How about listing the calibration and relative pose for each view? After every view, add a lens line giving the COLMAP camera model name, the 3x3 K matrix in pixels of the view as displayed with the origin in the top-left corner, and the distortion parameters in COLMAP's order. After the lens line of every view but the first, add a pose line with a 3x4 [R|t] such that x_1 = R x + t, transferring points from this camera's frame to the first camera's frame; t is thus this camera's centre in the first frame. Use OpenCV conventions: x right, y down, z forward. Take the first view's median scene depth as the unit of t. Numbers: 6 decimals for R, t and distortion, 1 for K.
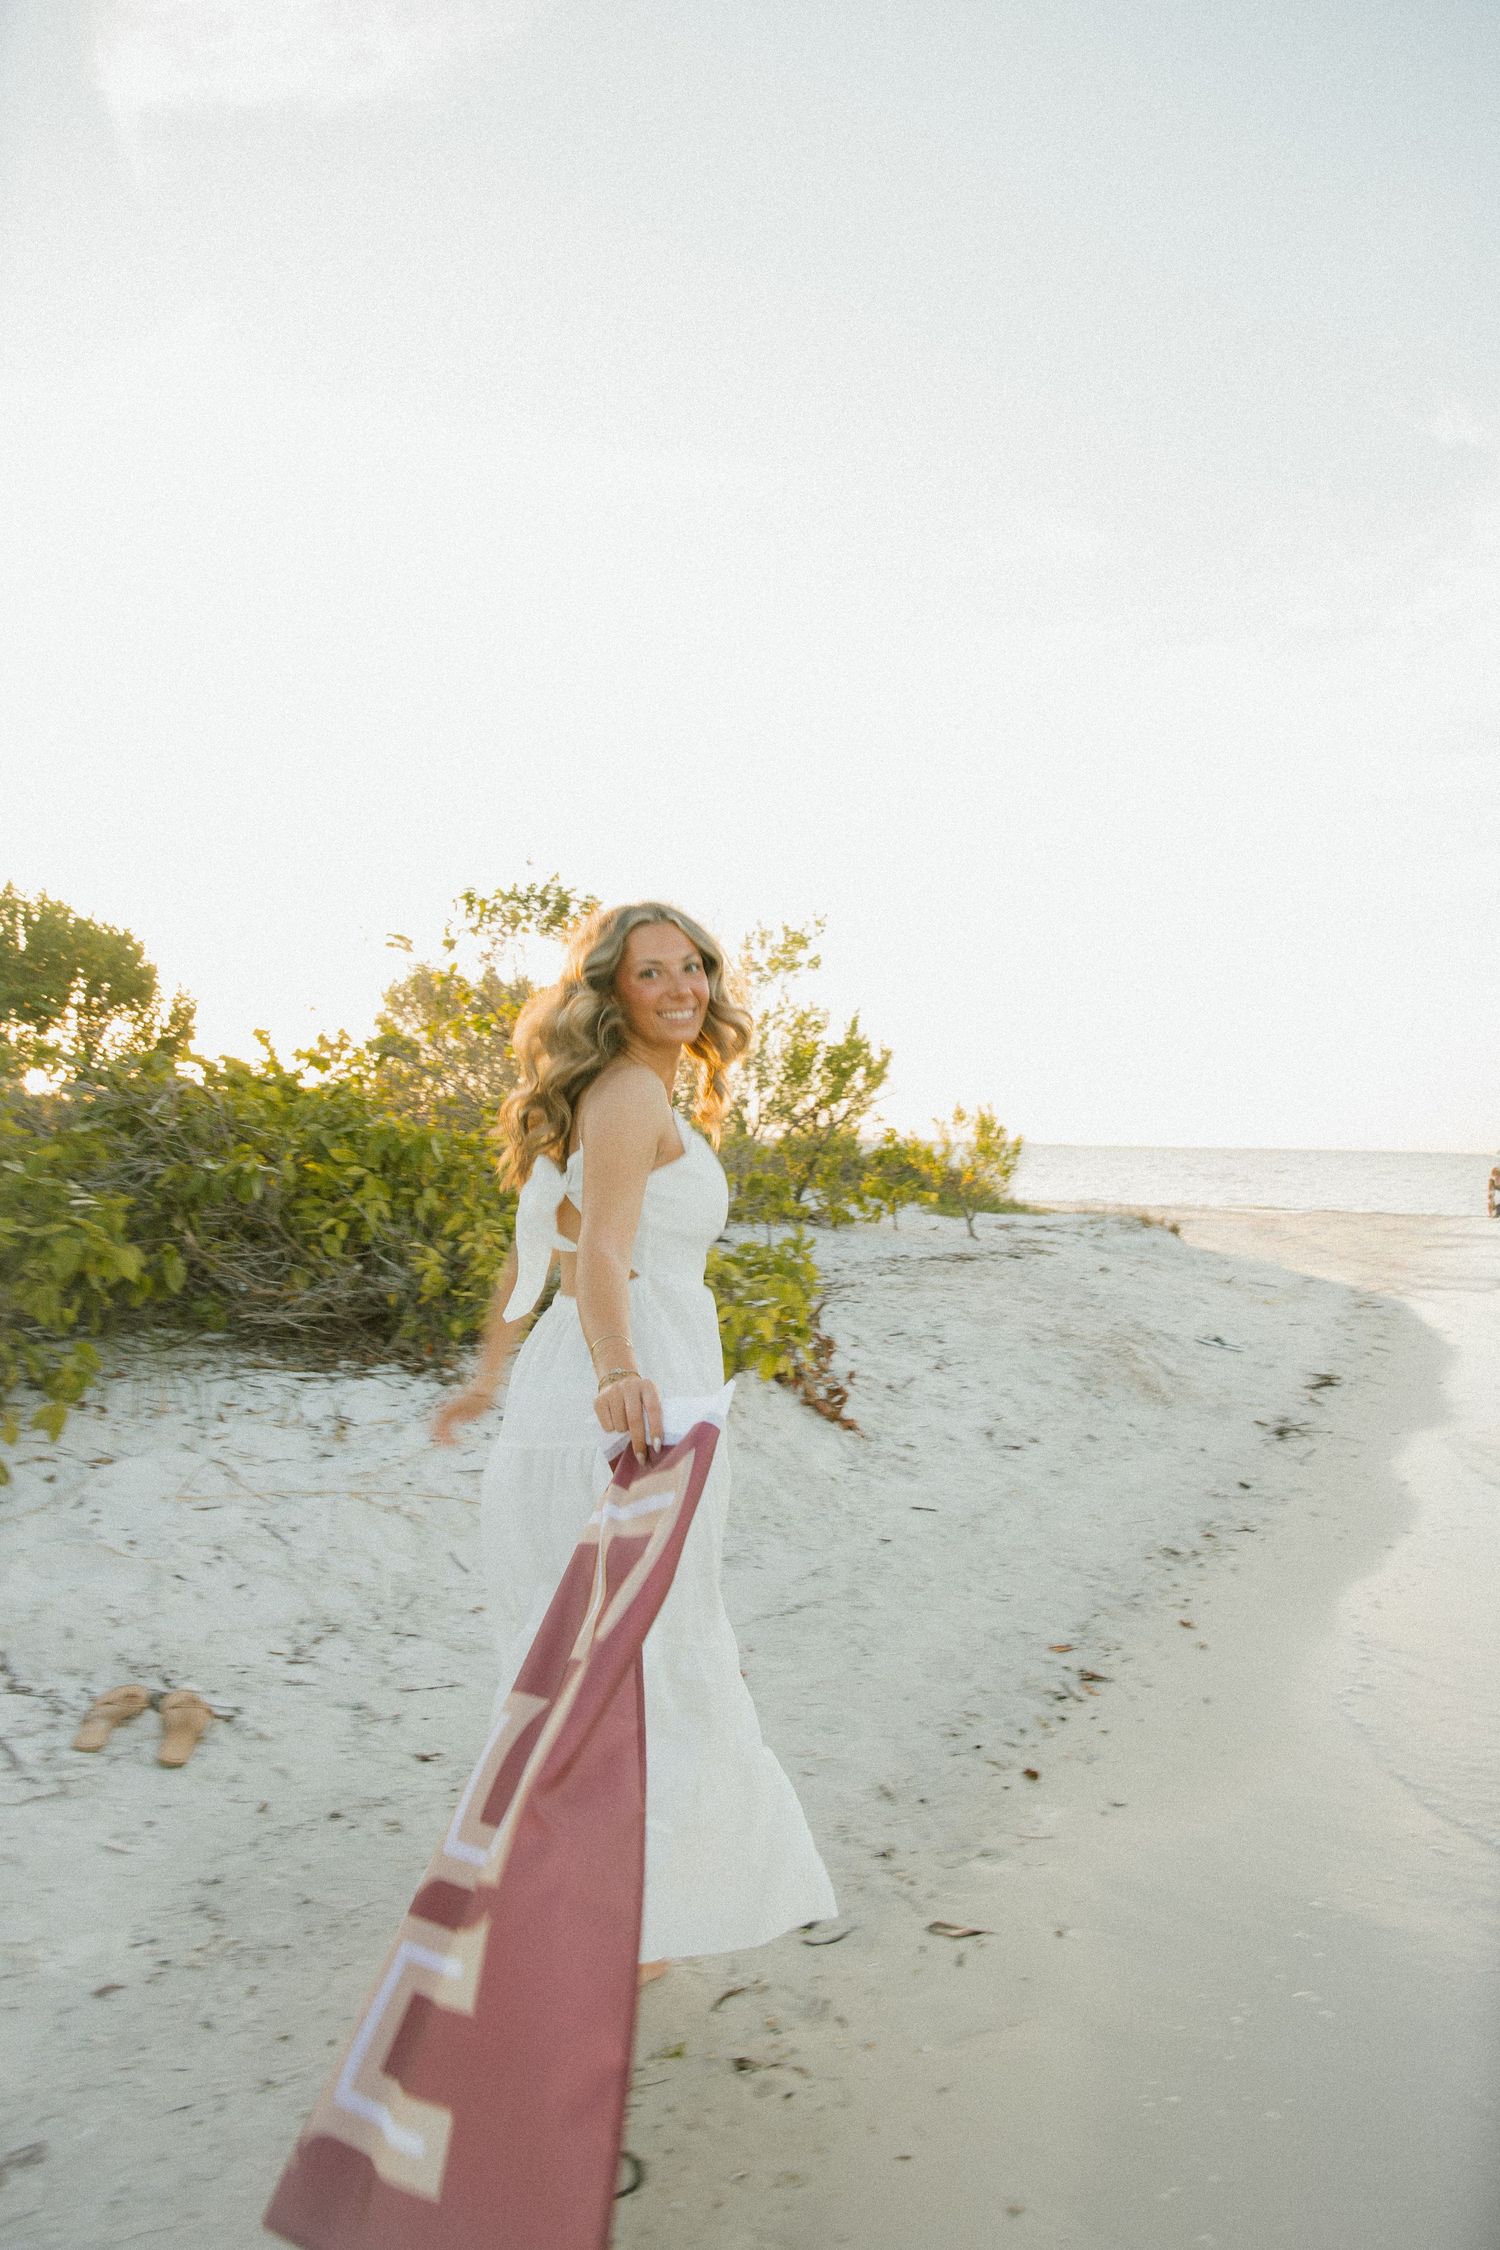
lens RADIAL K [[1607.2, 0, 750.0], [0, 1607.2, 1125.0], [0, 0, 1]] dist [-0.094054, 0.058282]
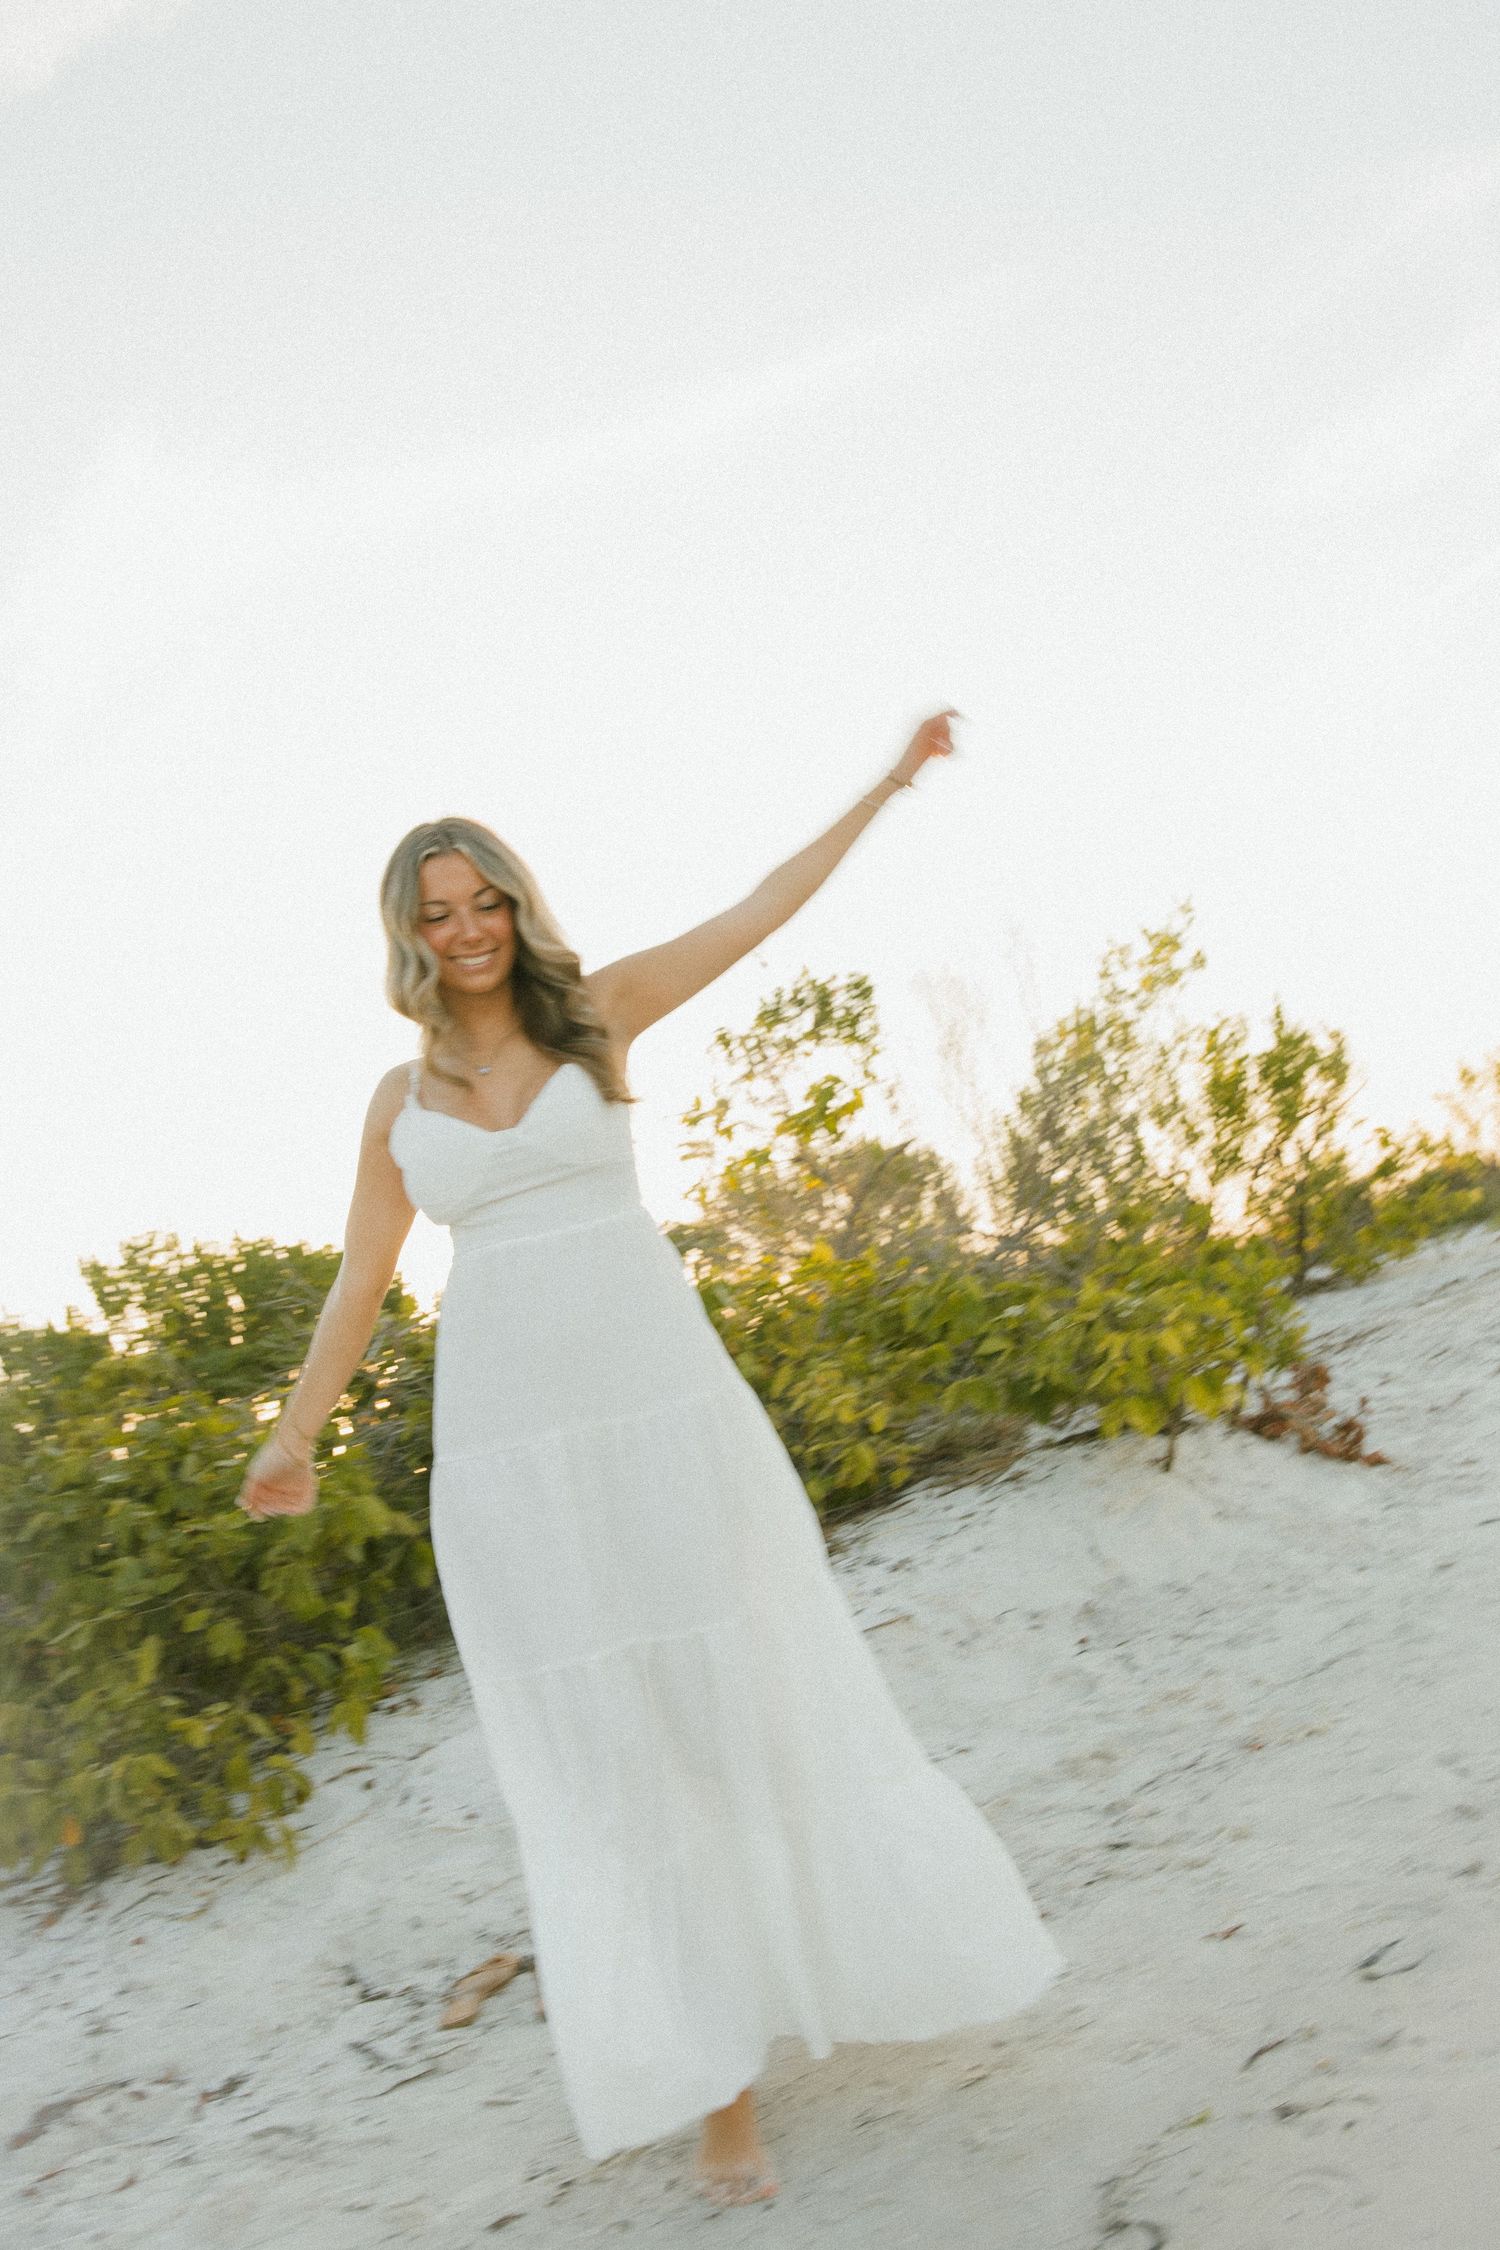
lens RADIAL K [[2174.1, 0, 750.0], [0, 2174.1, 1125.0], [0, 0, 1]] dist [-0.013888, -0.000373]
pose [[0.907236, -0.370373, -0.199366, 0.055377], [0.348591, 0.927298, -0.136389, 0.077760], [0.235386, 0.054240, 0.970387, -0.044538]]
